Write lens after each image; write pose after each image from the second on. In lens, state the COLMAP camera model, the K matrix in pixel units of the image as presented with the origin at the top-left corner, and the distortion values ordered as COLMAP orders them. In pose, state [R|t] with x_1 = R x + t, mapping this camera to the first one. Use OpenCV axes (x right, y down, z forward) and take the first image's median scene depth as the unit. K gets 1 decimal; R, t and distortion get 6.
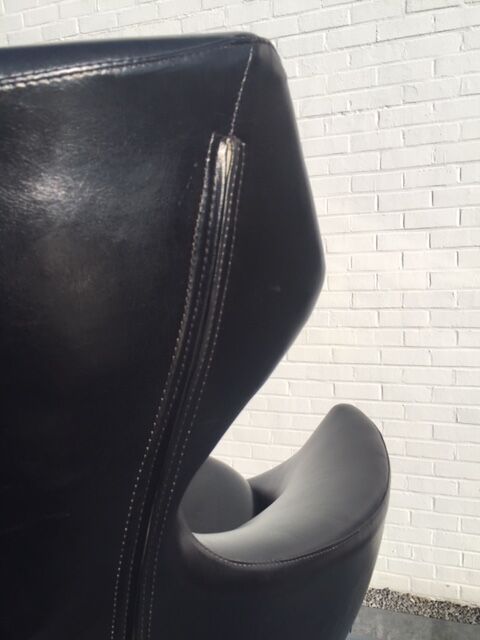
lens RADIAL K [[545.3, 0, 242.2], [0, 545.3, 316.3], [0, 0, 1]] dist [0.085828, -0.126333]
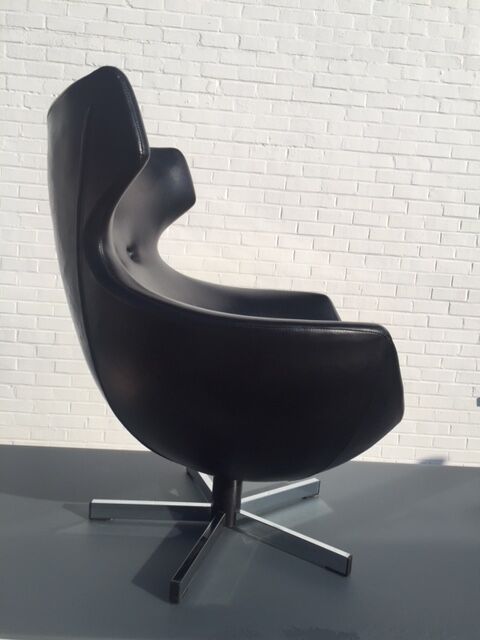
lens RADIAL K [[545.3, 0, 238.2], [0, 545.3, 316.0], [0, 0, 1]] dist [0.085828, -0.126333]
pose [[0.917939, 0.082072, 0.388139, -0.372279], [-0.066238, 0.996340, -0.054025, 0.137328], [-0.391152, 0.023882, 0.920016, -0.229799]]
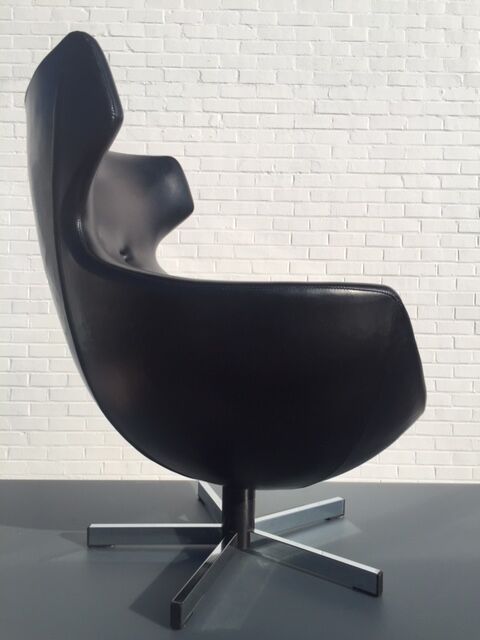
lens RADIAL K [[545.3, 0, 239.5], [0, 545.3, 315.8], [0, 0, 1]] dist [0.085828, -0.126333]
pose [[0.937525, 0.068909, 0.341024, -0.326916], [-0.015317, 0.987414, -0.157413, 0.200427], [-0.347579, 0.142355, 0.926781, -0.192774]]
